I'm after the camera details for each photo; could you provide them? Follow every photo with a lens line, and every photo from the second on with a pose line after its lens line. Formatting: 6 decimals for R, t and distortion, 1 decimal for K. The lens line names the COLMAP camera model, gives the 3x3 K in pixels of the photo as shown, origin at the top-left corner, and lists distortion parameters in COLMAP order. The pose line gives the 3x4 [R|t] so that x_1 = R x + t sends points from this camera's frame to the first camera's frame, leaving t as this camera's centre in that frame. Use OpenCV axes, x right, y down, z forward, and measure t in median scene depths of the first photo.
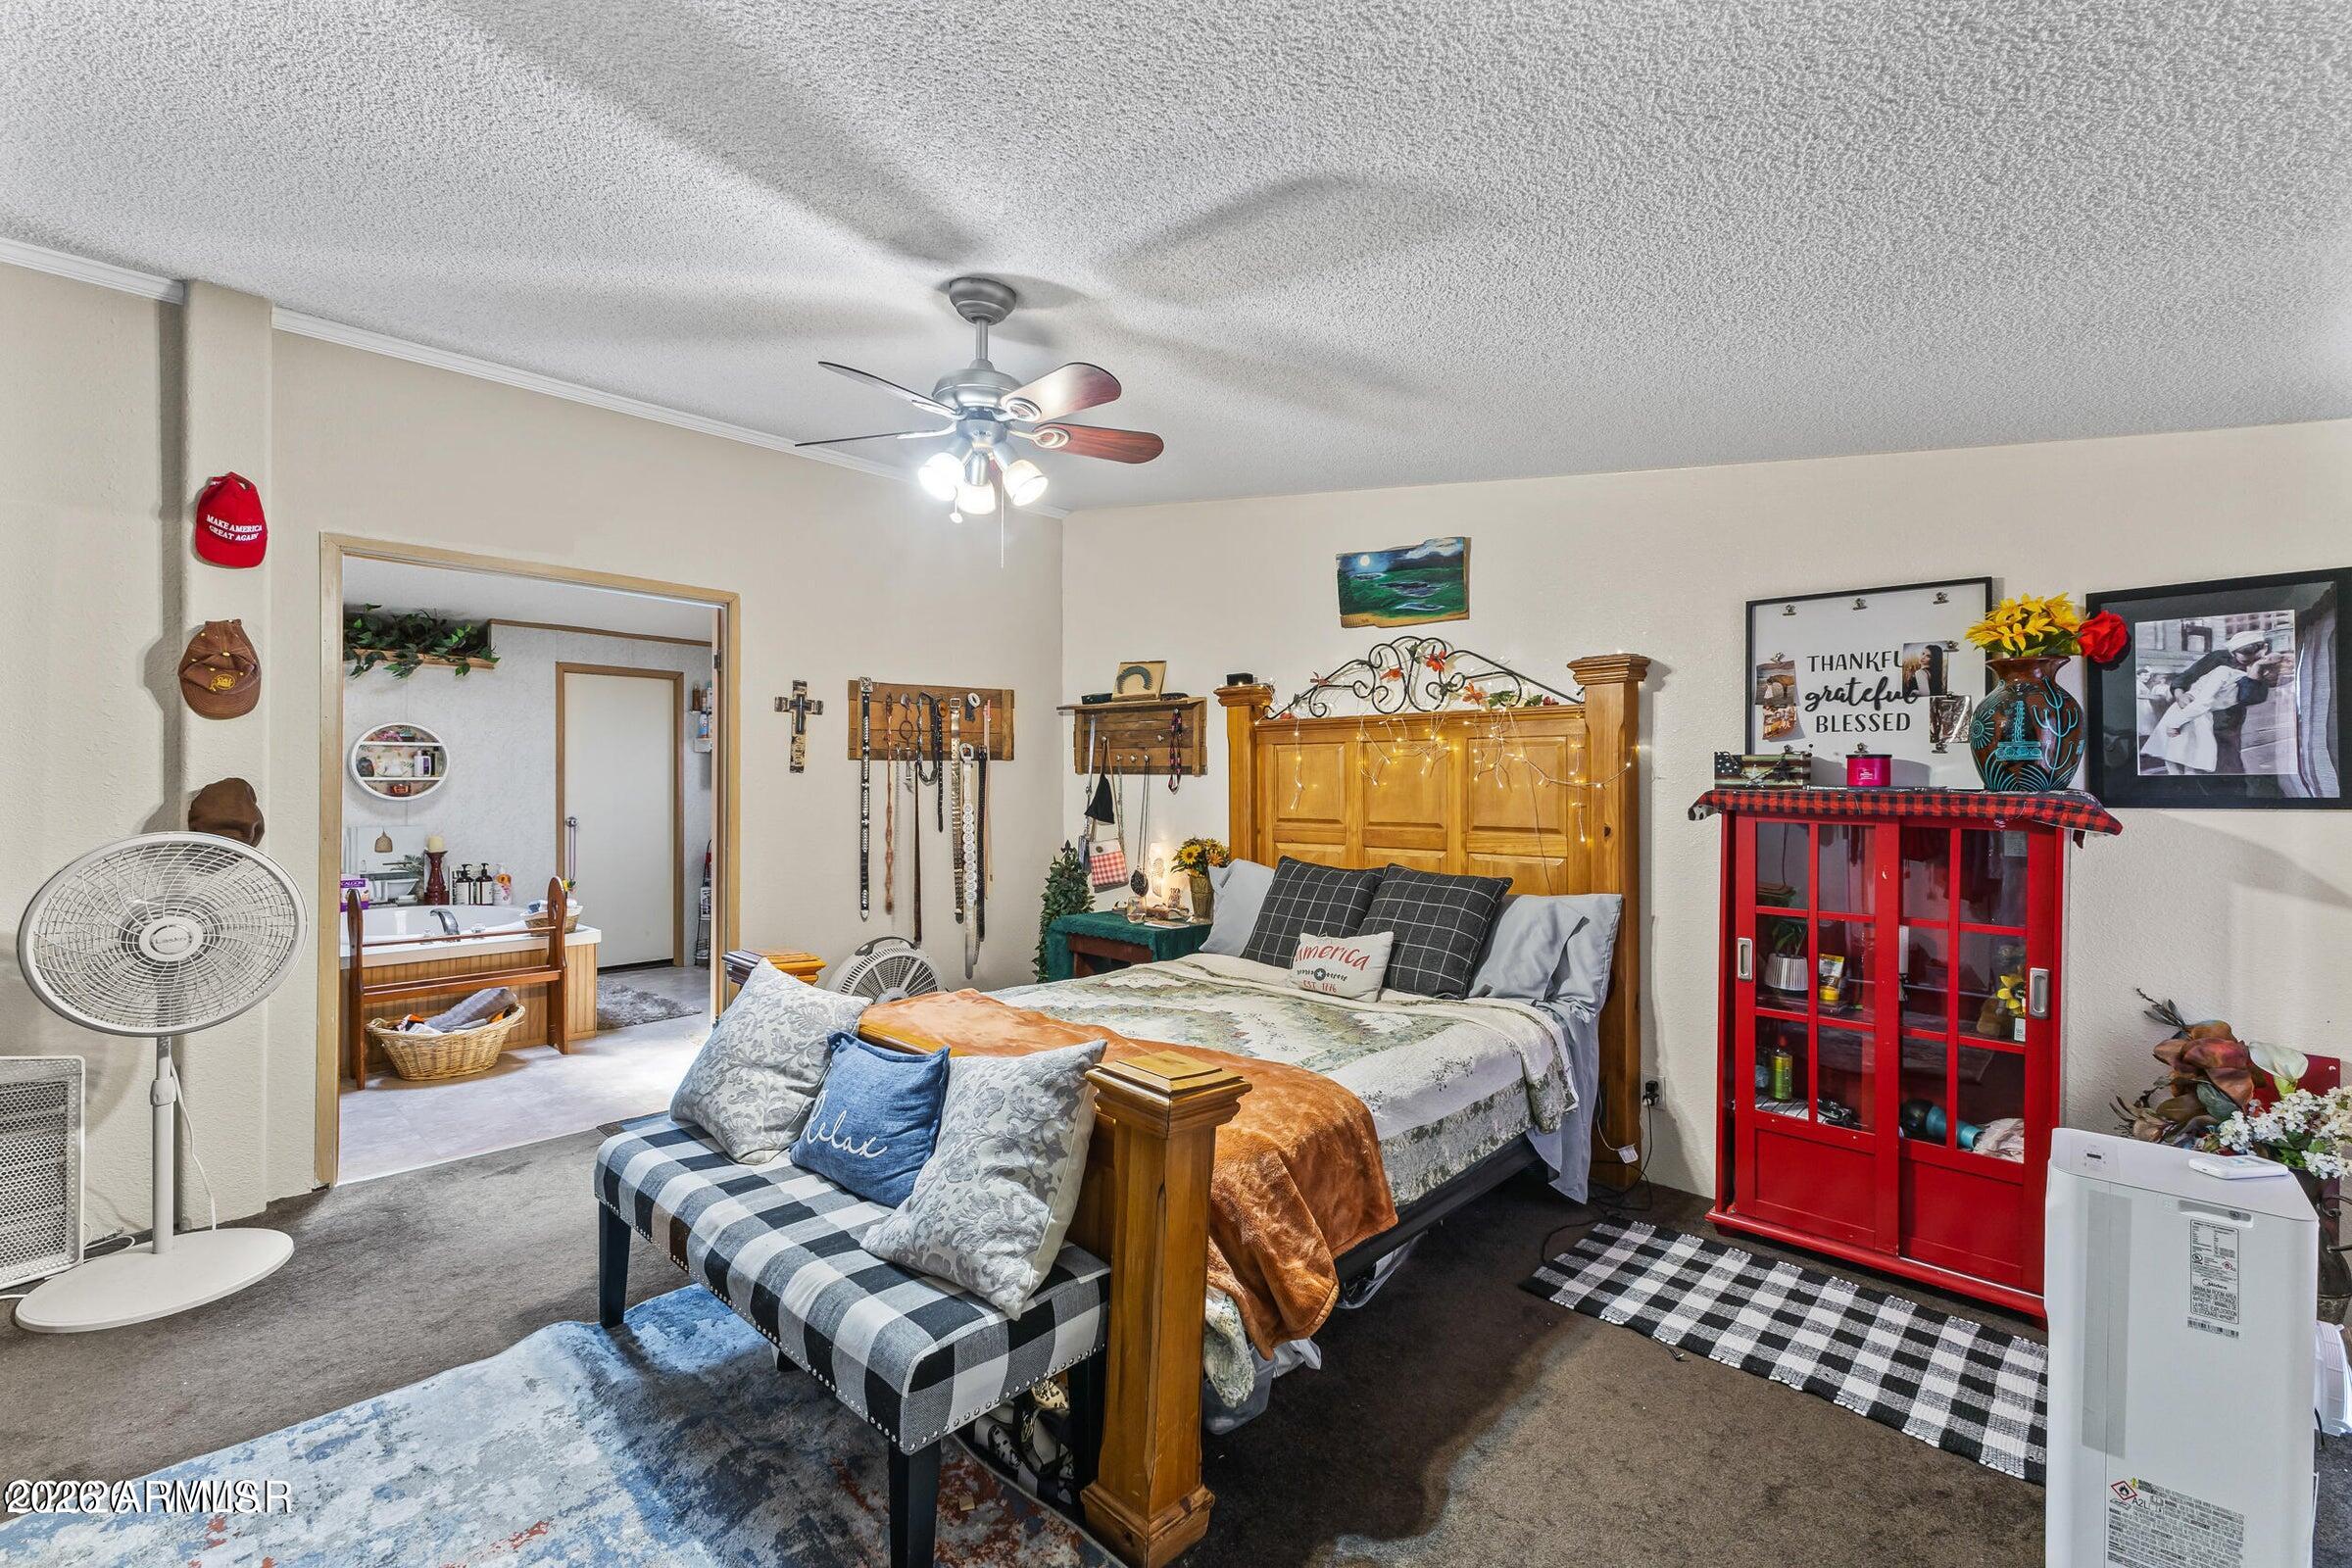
lens RADIAL K [[1010.8, 0, 1183.3], [0, 1010.8, 773.1], [0, 0, 1]] dist [0.001892, 0.000183]
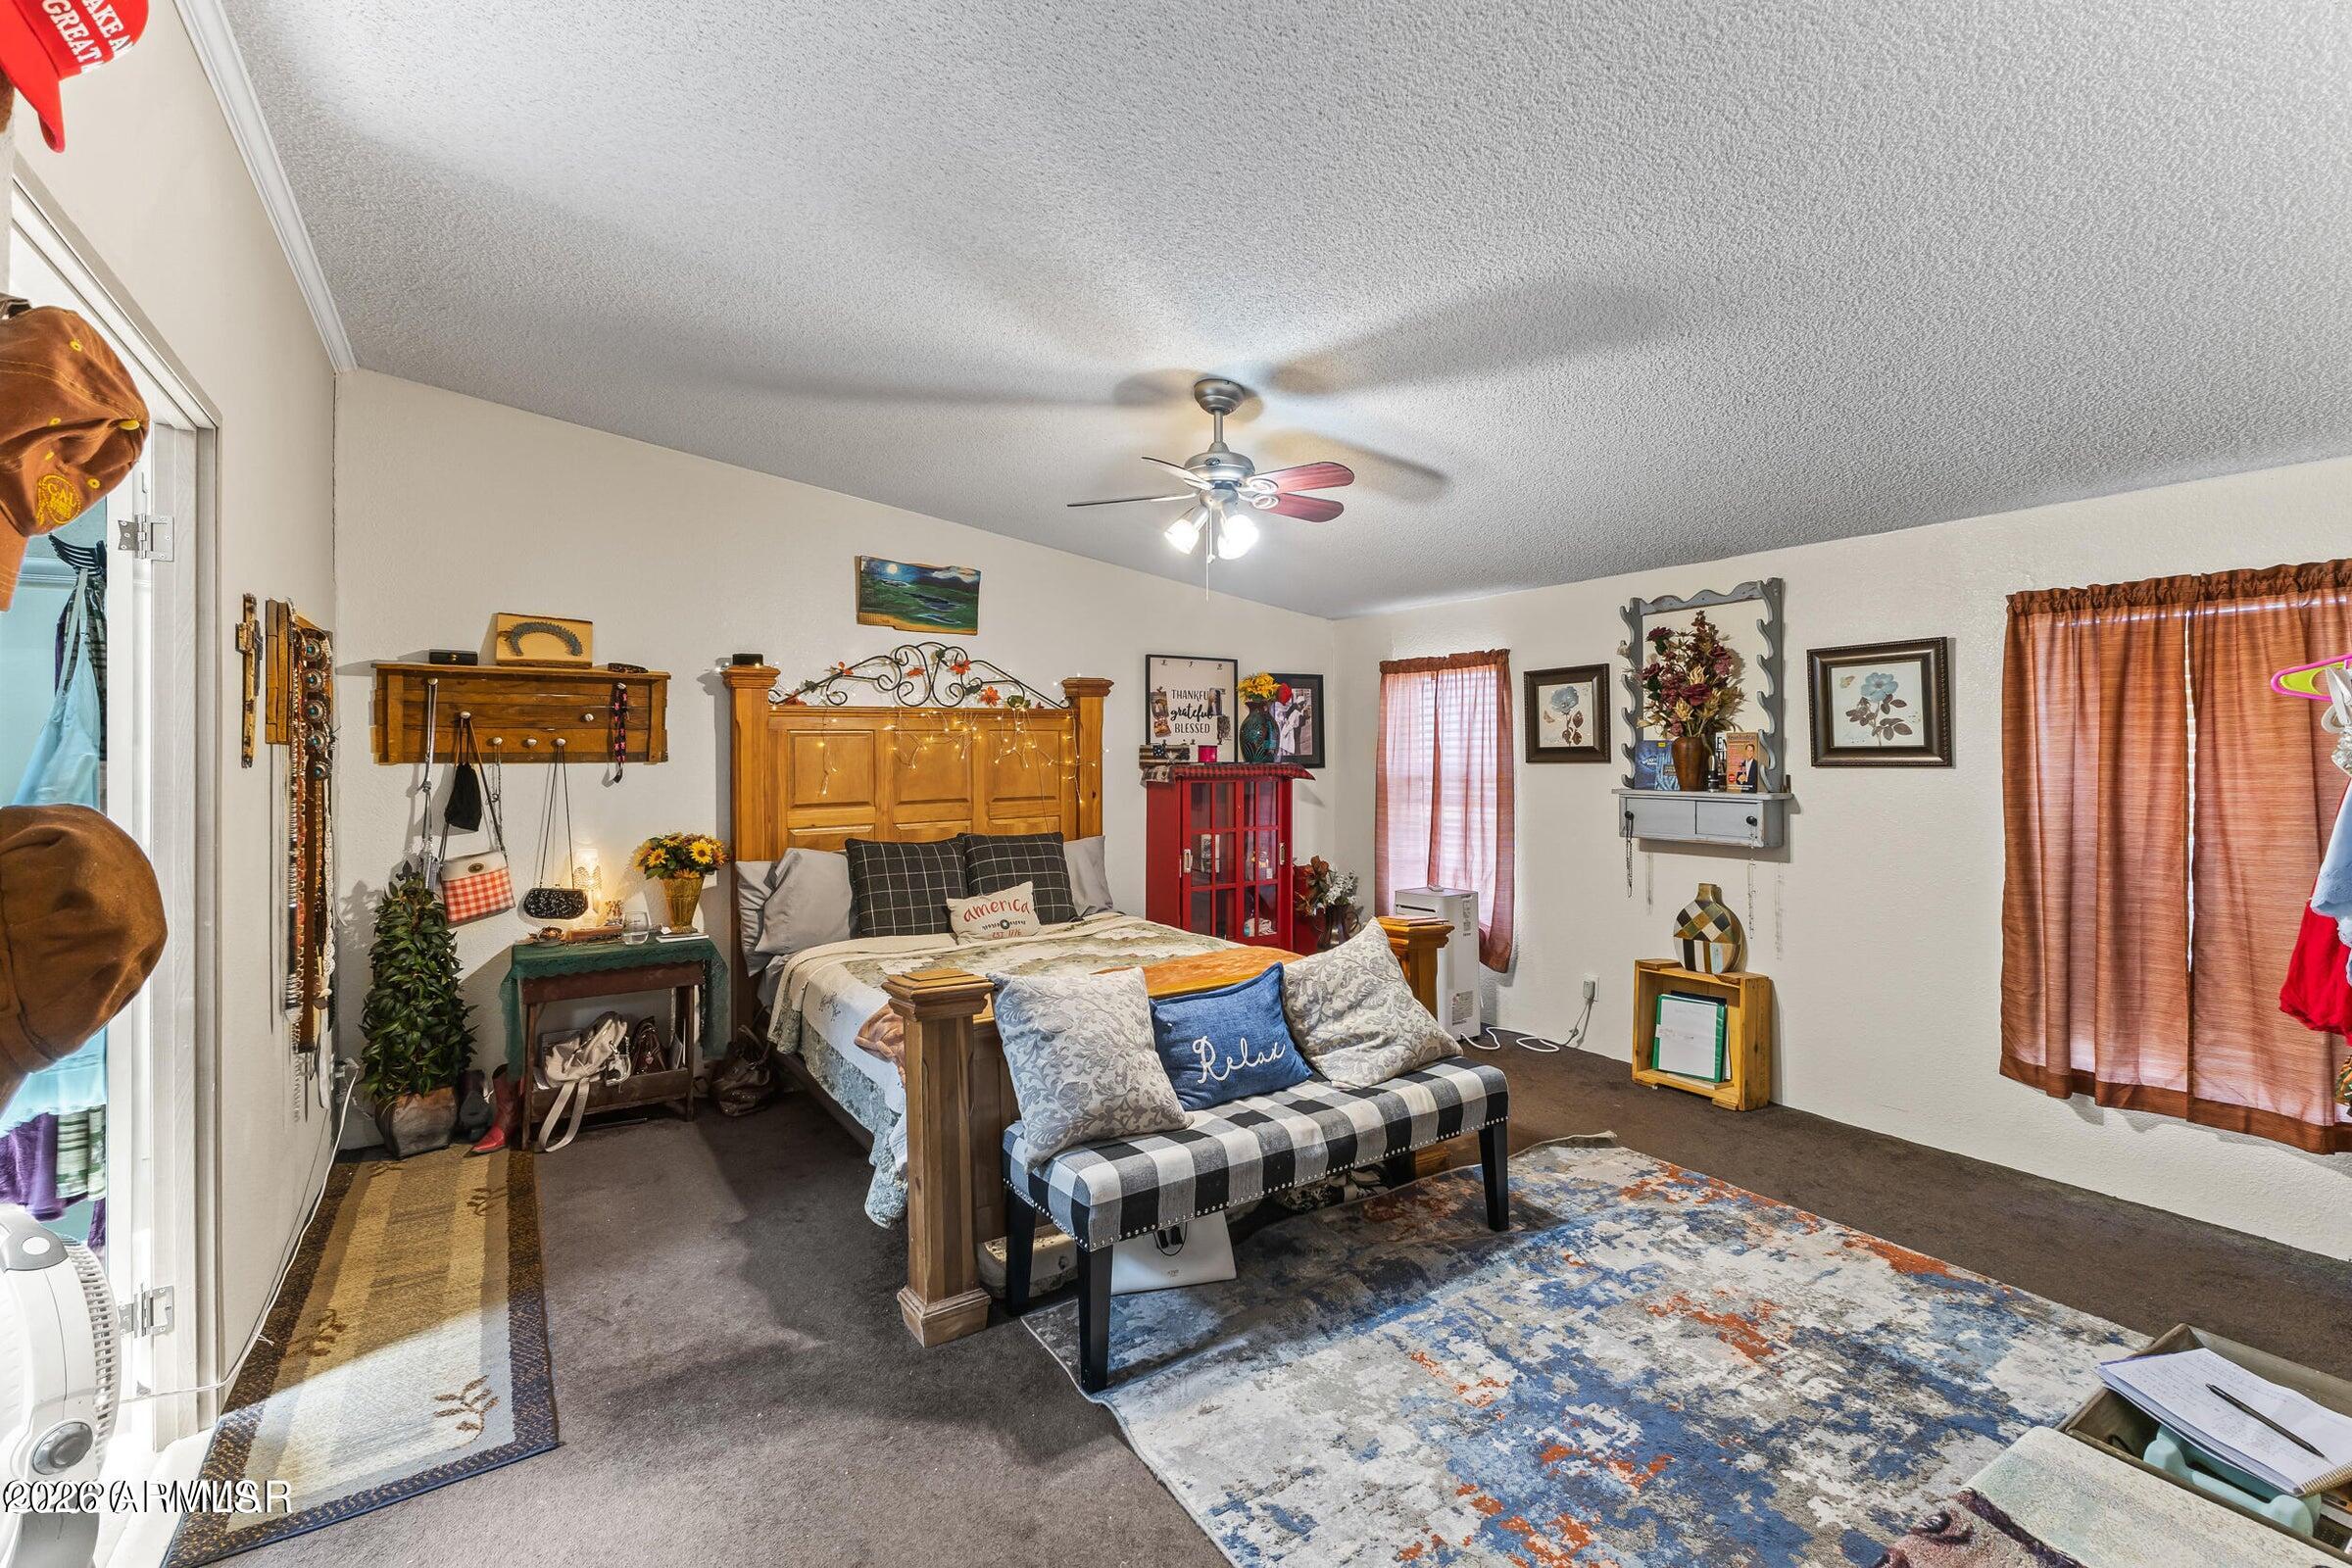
lens RADIAL K [[1034.0, 0, 1178.3], [0, 1034.0, 744.1], [0, 0, 1]] dist [0.016415, 0.000055]
pose [[0.230182, 0.001509, 0.973146, -0.922798], [0.003773, 0.999990, -0.002443, -0.012423], [-0.973140, 0.004234, 0.230174, 0.459475]]
